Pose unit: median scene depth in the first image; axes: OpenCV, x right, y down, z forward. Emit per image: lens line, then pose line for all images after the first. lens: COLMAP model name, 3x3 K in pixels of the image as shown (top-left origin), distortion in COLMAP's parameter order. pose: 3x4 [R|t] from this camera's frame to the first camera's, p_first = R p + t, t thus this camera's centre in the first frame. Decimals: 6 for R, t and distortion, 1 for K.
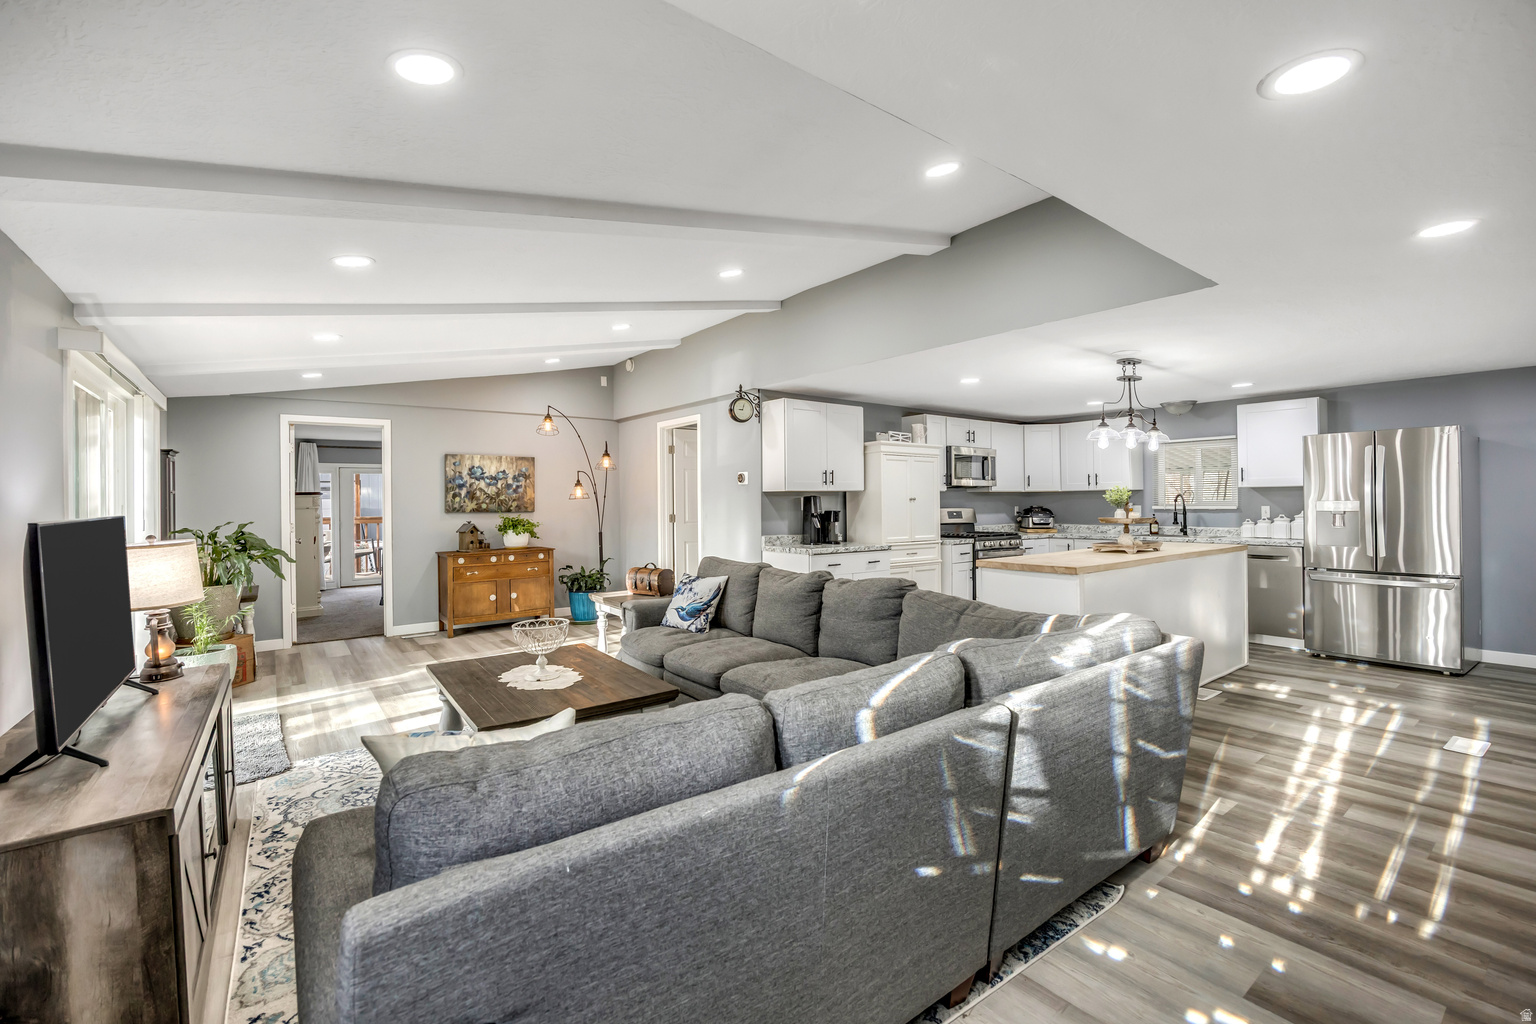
lens RADIAL K [[664.6, 0, 767.9], [0, 664.6, 498.2], [0, 0, 1]] dist [-0.013129, -0.000629]
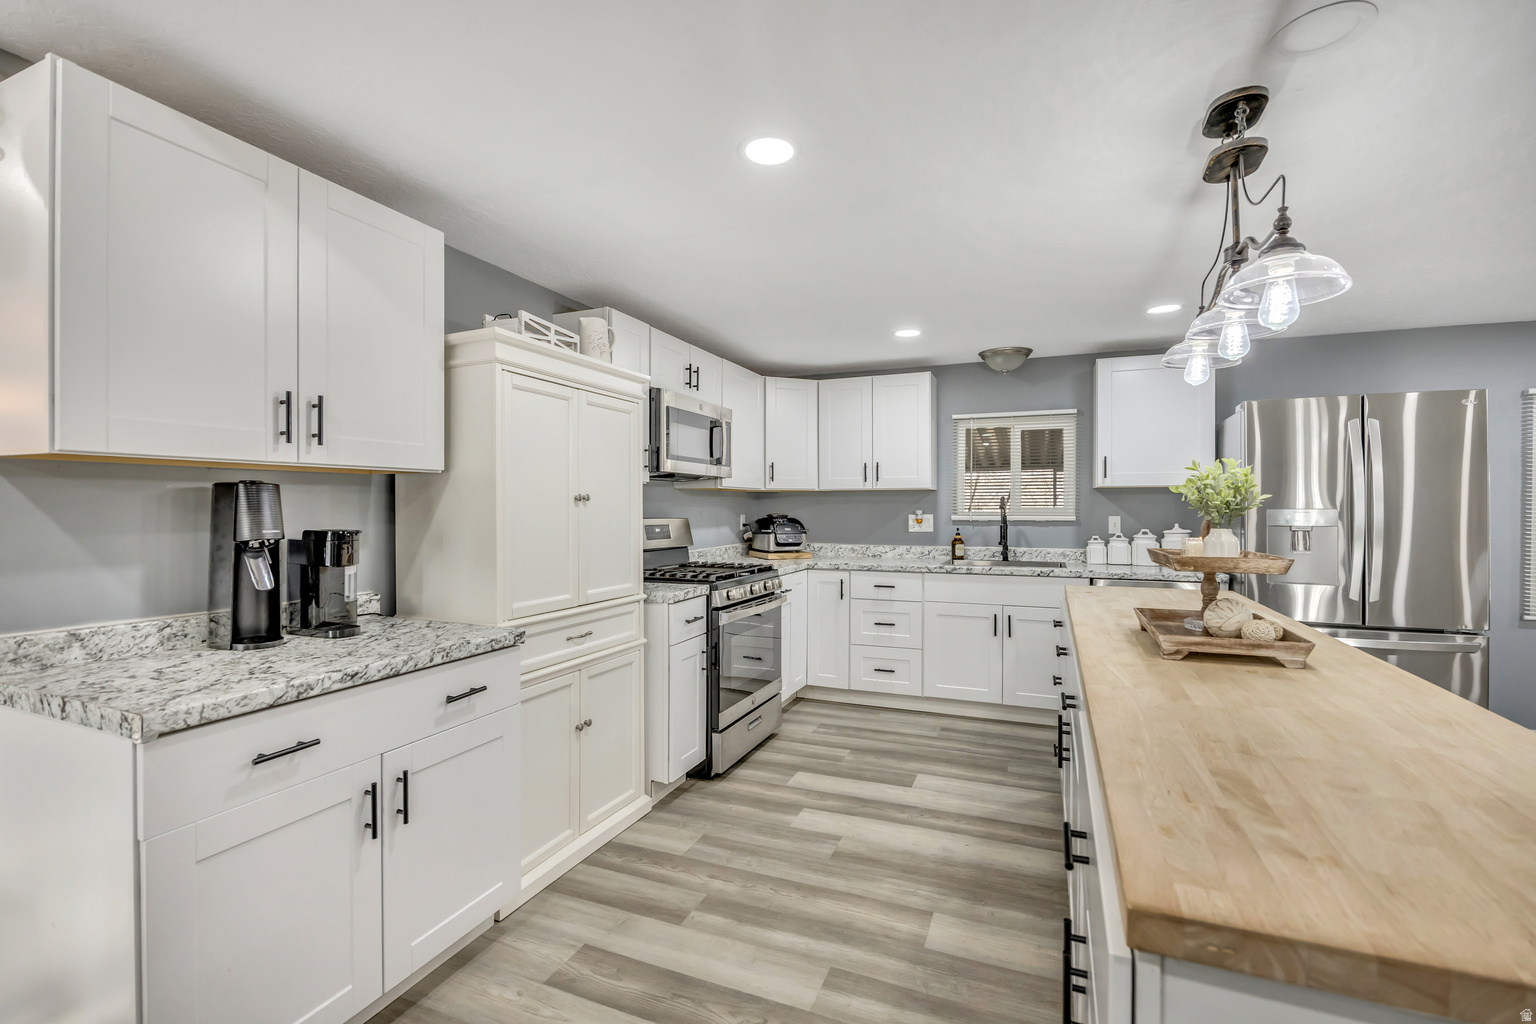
lens RADIAL K [[664.6, 0, 767.7], [0, 664.6, 506.8], [0, 0, 1]] dist [-0.013129, -0.000629]
pose [[0.864690, 0.007758, 0.502246, 0.111292], [-0.010069, 0.999948, 0.001890, 0.004804], [-0.502205, -0.006692, 0.864722, 0.584050]]
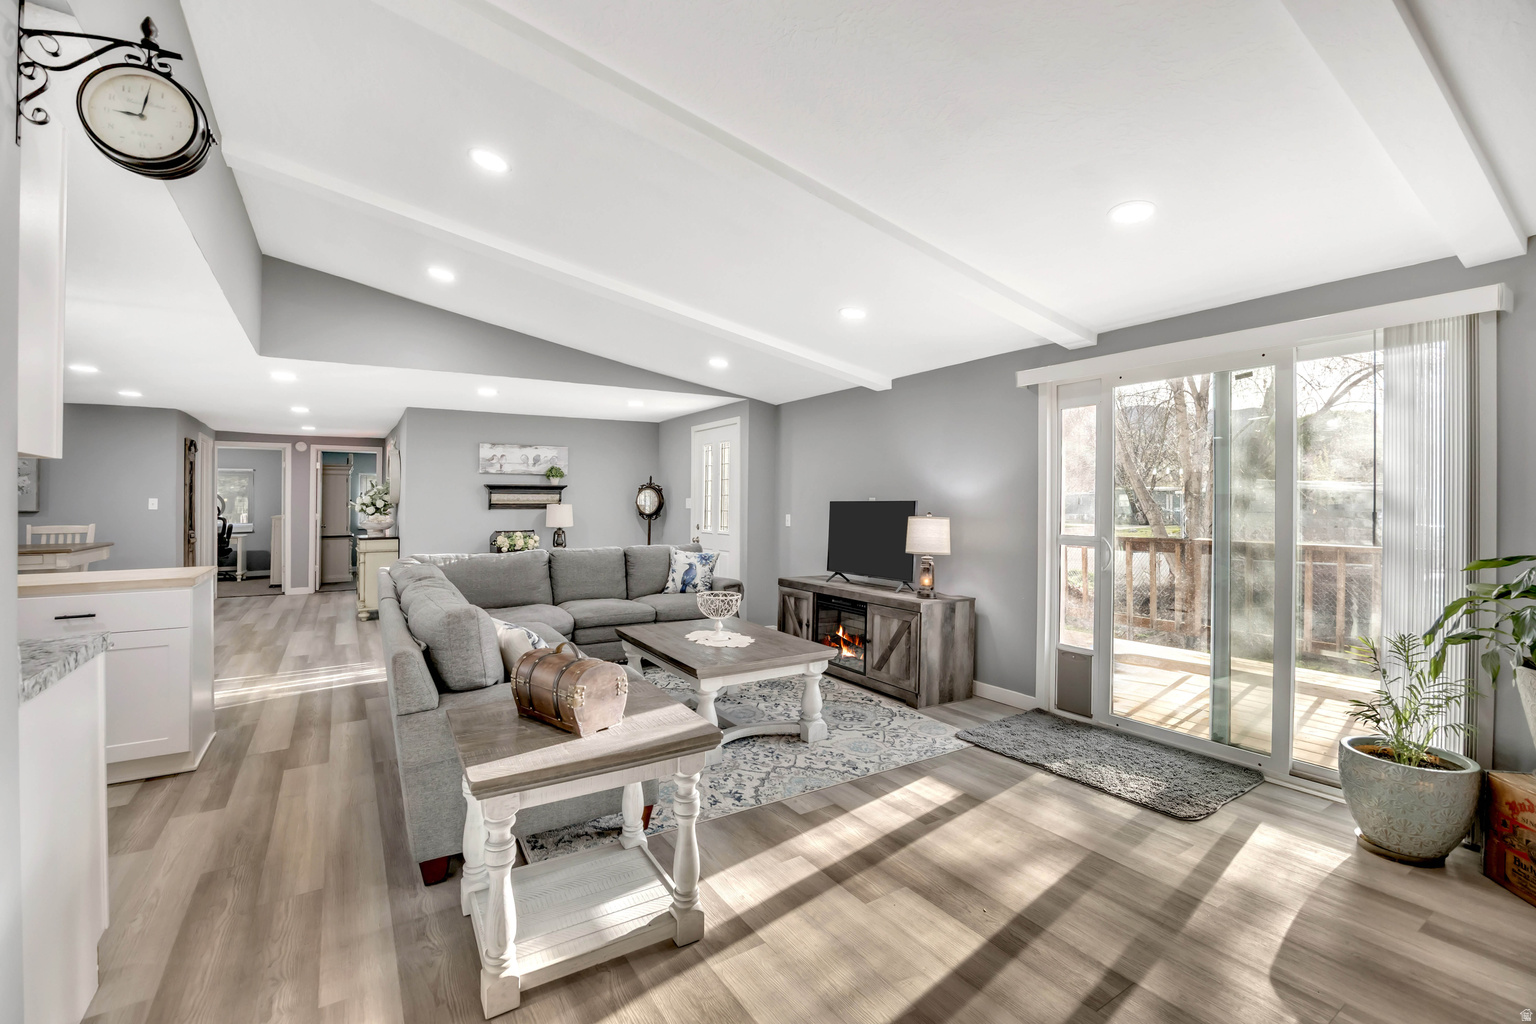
lens RADIAL K [[664.6, 0, 766.2], [0, 664.6, 506.1], [0, 0, 1]] dist [-0.013129, -0.000629]
pose [[-0.997231, 0.010465, 0.073632, -0.254012], [0.010117, 0.999936, -0.005109, 0.014625], [-0.073680, -0.004350, -0.997272, 1.090143]]
